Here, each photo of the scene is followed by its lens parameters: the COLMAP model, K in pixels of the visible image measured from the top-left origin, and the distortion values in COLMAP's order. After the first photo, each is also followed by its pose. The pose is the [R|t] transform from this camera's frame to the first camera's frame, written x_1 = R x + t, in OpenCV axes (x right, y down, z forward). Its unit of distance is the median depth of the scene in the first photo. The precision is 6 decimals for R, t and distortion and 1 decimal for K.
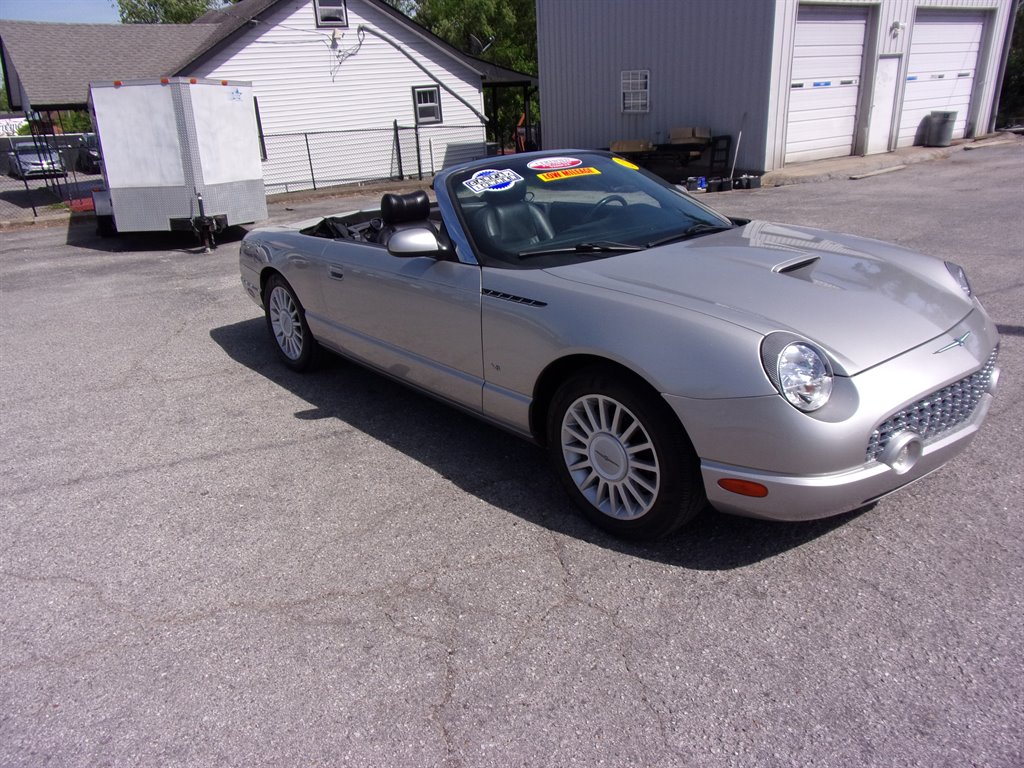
lens RADIAL K [[712.3, 0, 516.4], [0, 712.3, 389.3], [0, 0, 1]] dist [-0.069782, 0.037562]
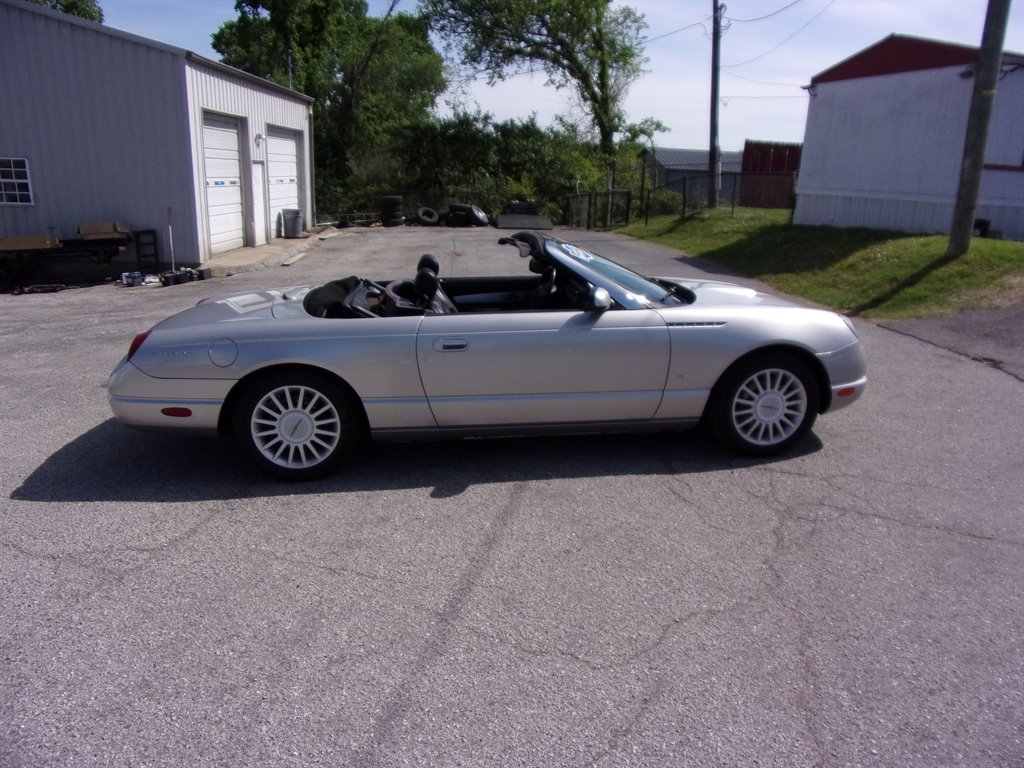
lens RADIAL K [[712.3, 0, 515.7], [0, 712.3, 383.1], [0, 0, 1]] dist [-0.069782, 0.037562]
pose [[0.548106, -0.166242, 0.819722, -0.388913], [0.277150, 0.960779, 0.009533, -0.035070], [-0.789157, 0.221960, 0.572683, 0.128191]]
